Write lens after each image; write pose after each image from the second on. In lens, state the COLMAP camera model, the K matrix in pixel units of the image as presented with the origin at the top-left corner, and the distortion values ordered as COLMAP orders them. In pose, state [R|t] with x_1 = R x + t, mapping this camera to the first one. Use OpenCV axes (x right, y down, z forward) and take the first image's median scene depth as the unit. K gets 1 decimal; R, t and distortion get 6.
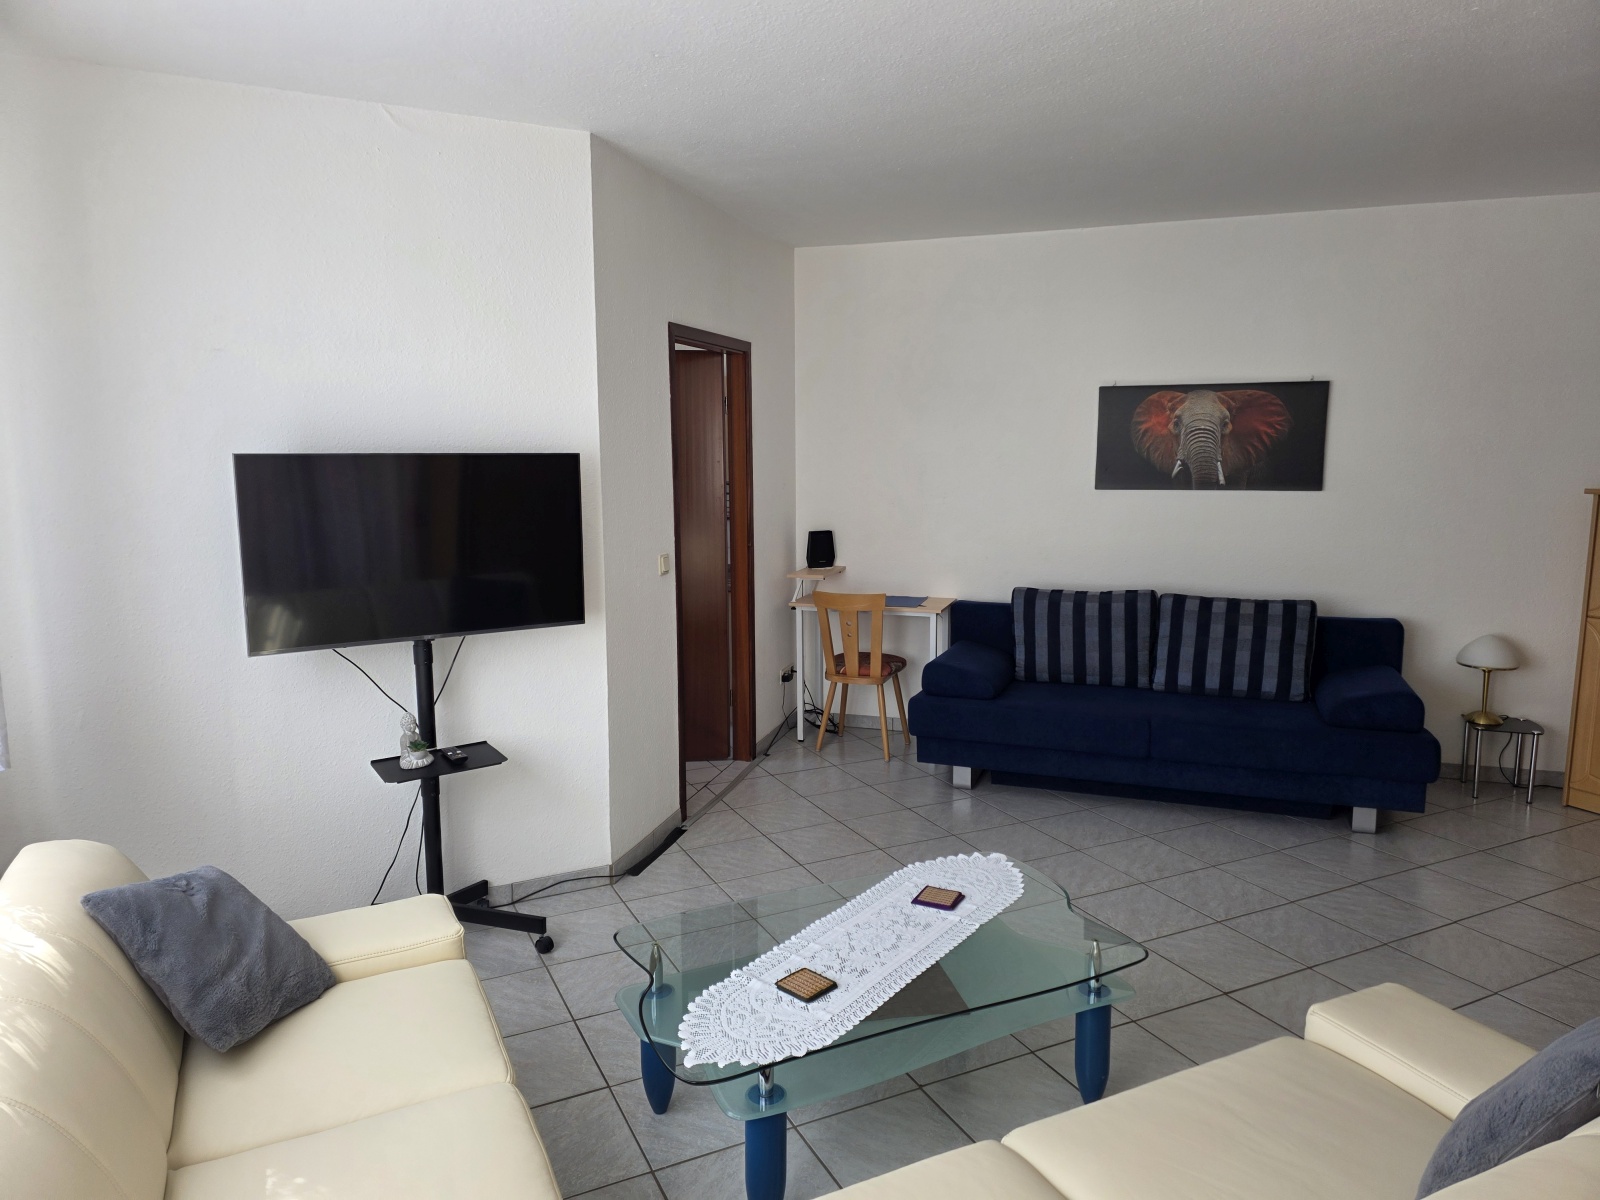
lens RADIAL K [[1075.2, 0, 800.0], [0, 1075.2, 600.0], [0, 0, 1]] dist [0.177252, -0.221310]
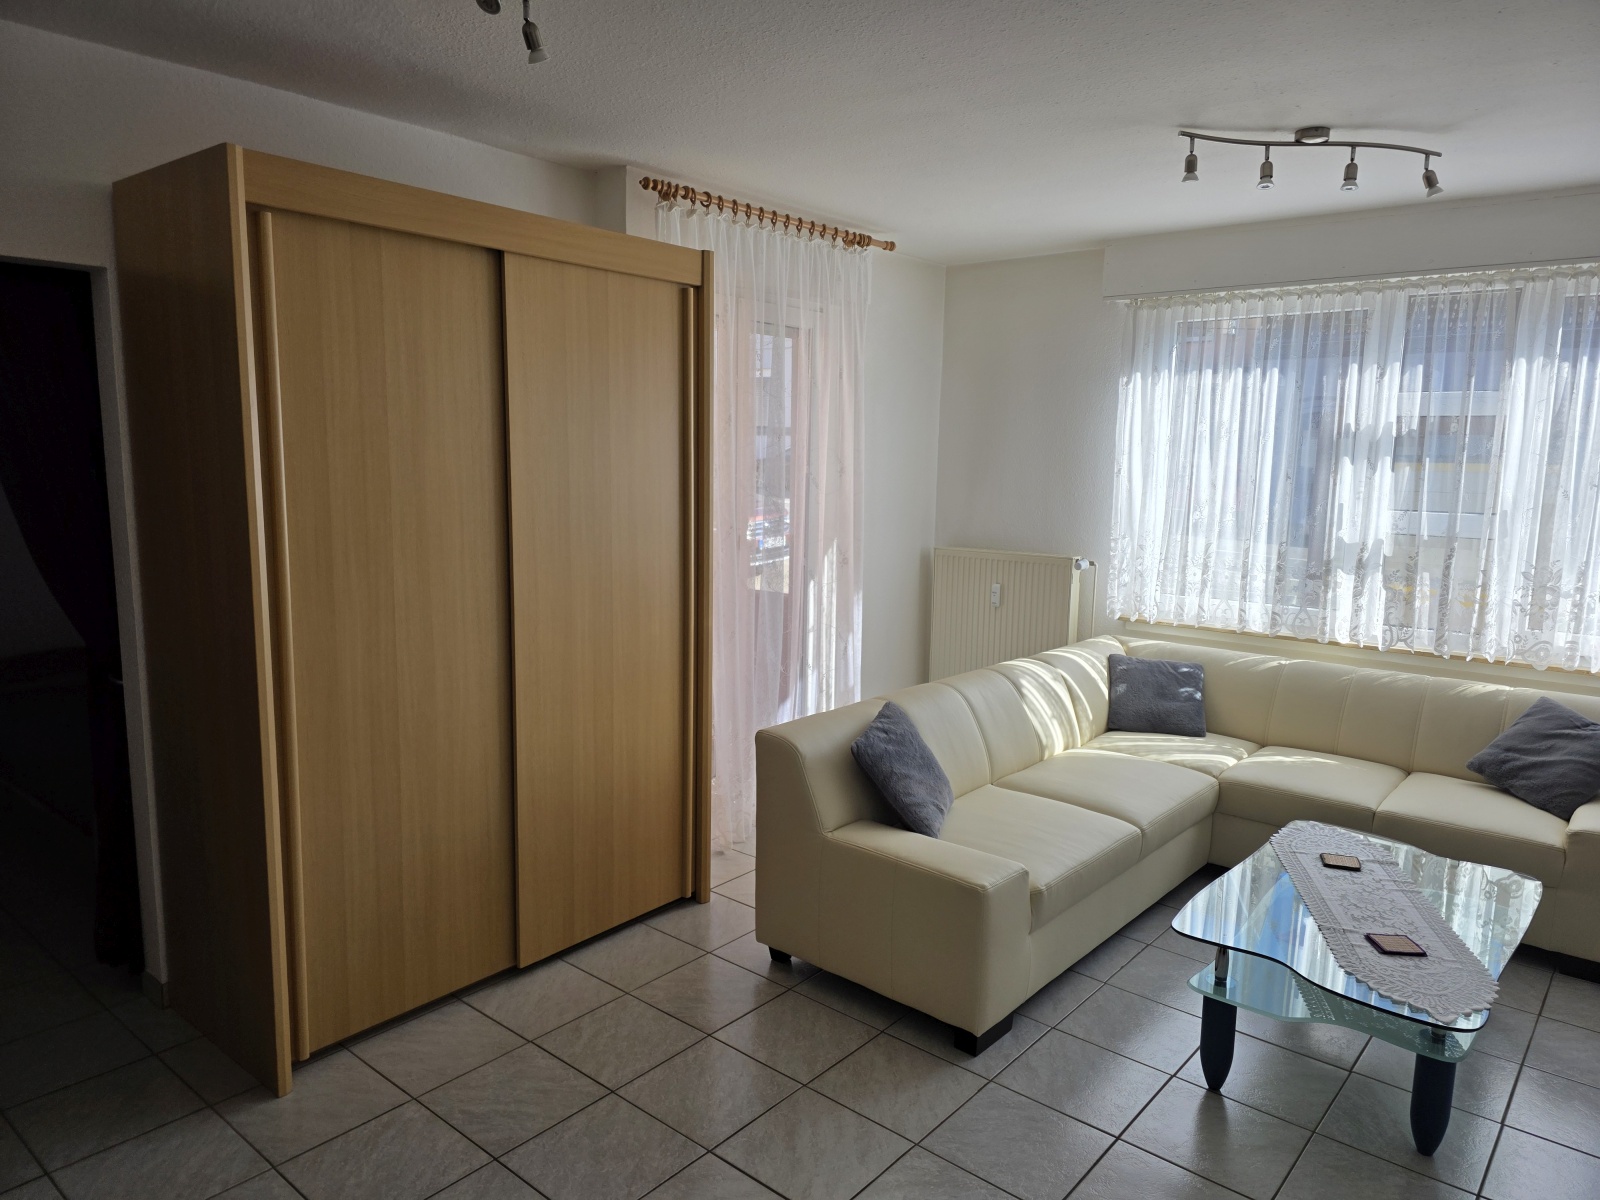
lens RADIAL K [[1075.2, 0, 800.0], [0, 1075.2, 600.0], [0, 0, 1]] dist [0.177252, -0.221310]
pose [[-0.918919, 0.046609, -0.391683, 0.758059], [-0.072285, 0.956279, 0.283382, -0.194355], [0.387766, 0.288718, -0.875374, 1.196420]]
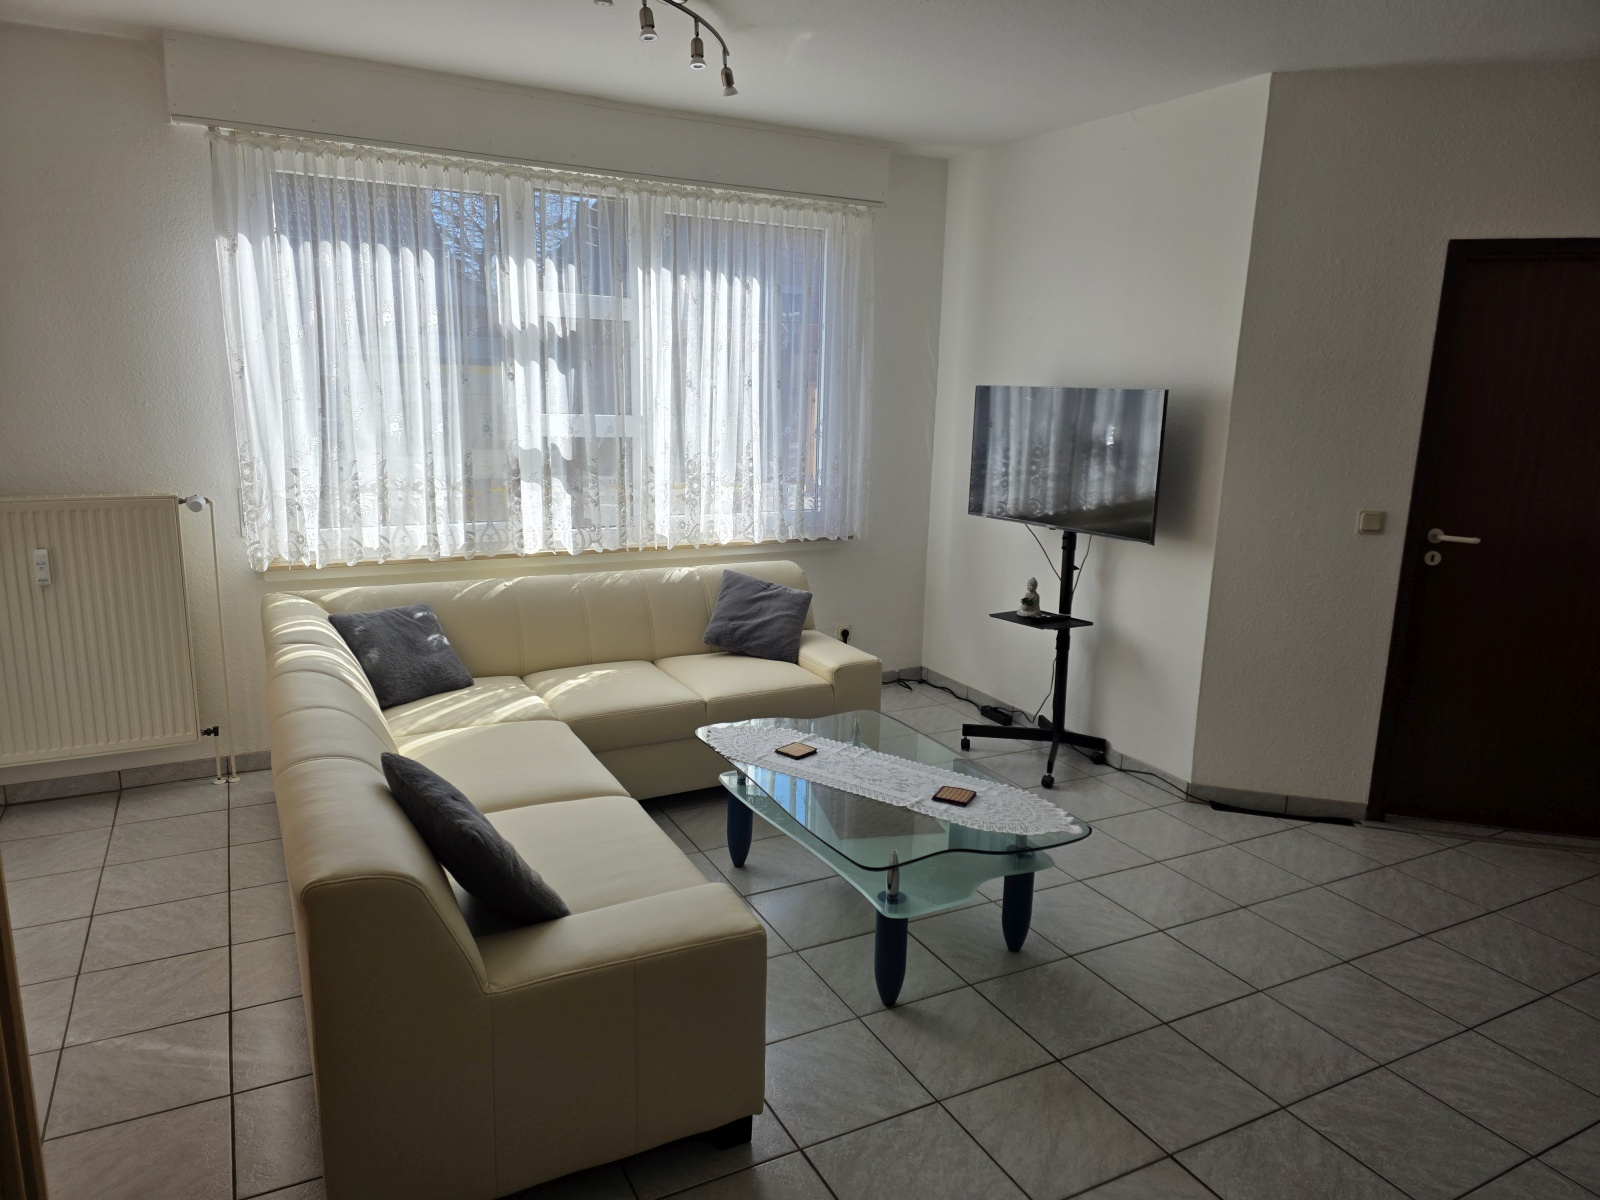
lens RADIAL K [[1063.2, 0, 798.4], [0, 1063.2, 604.5], [0, 0, 1]] dist [0.093380, -0.077023]
pose [[0.024869, 0.215267, -0.976238, 0.875670], [-0.181925, 0.961209, 0.207319, -0.080744], [0.982998, 0.172446, 0.063067, 0.573639]]
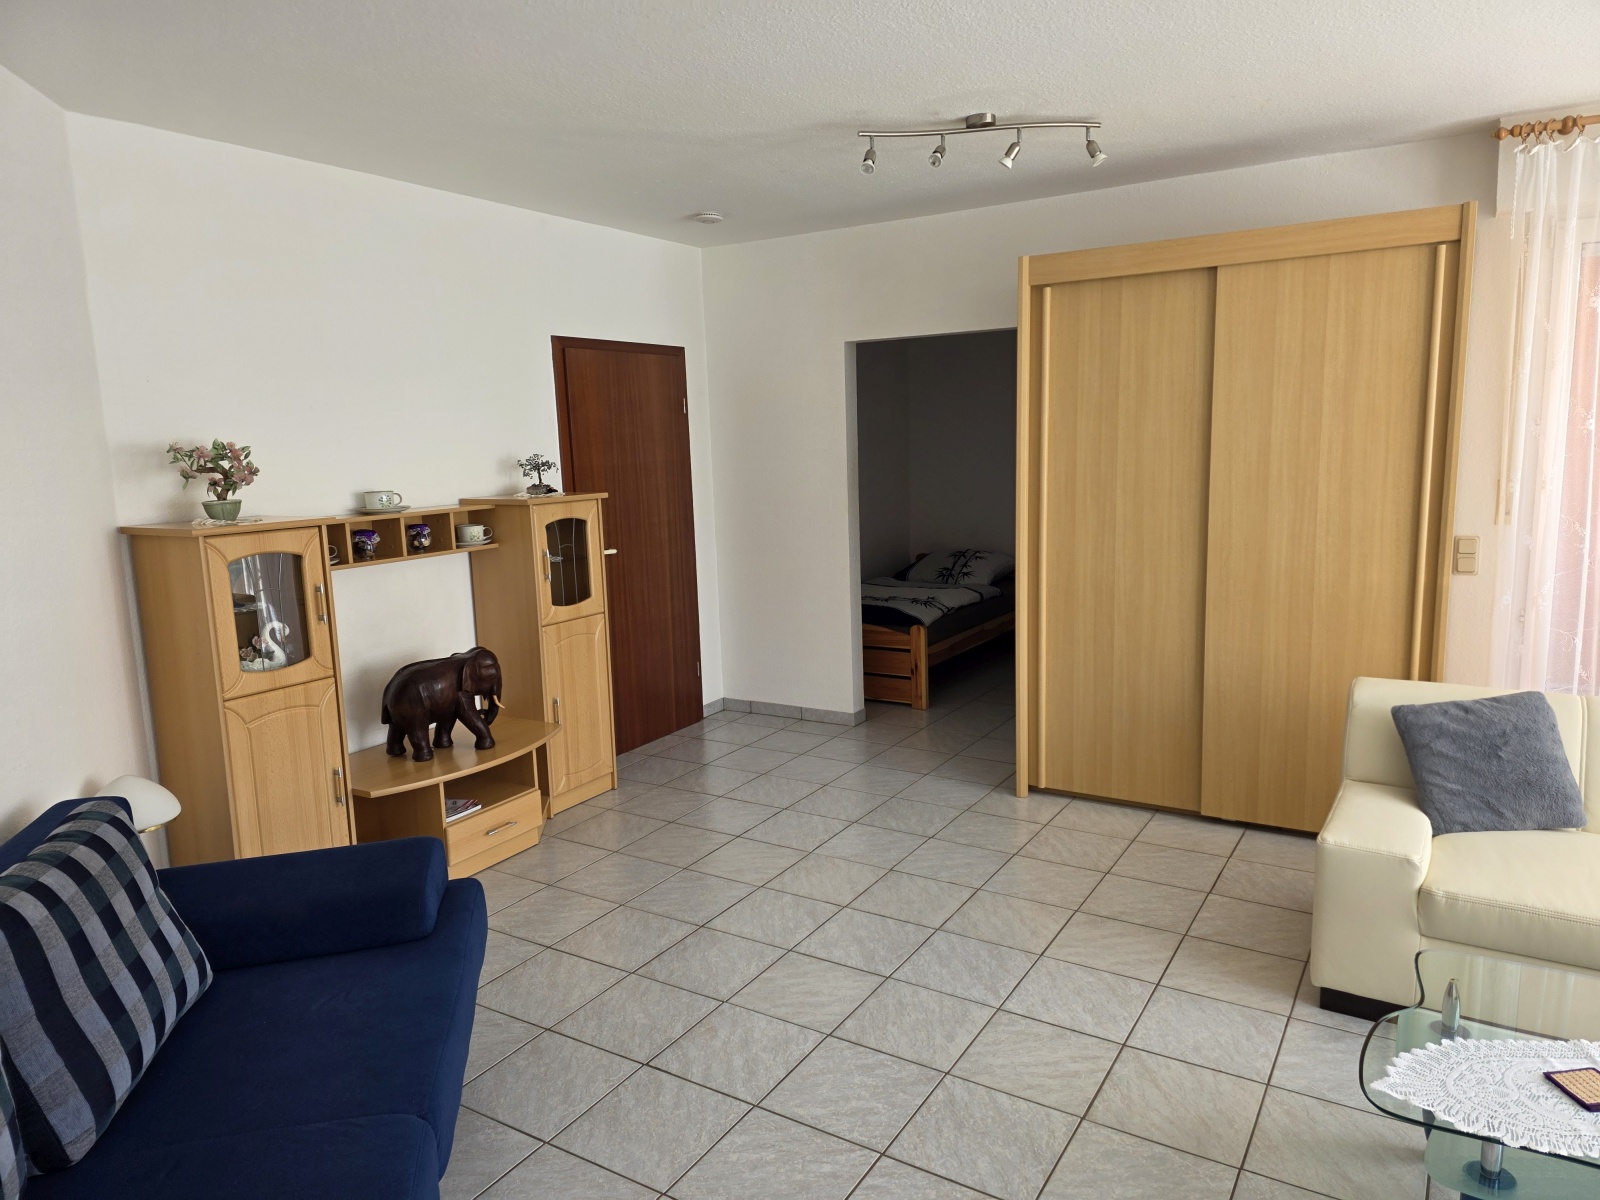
lens RADIAL K [[1063.2, 0, 798.4], [0, 1063.2, 604.5], [0, 0, 1]] dist [0.093380, -0.077023]
pose [[-0.520898, -0.112354, 0.846193, -0.100824], [0.164795, 0.959416, 0.228832, -0.186808], [-0.837561, 0.258646, -0.481242, 1.266558]]
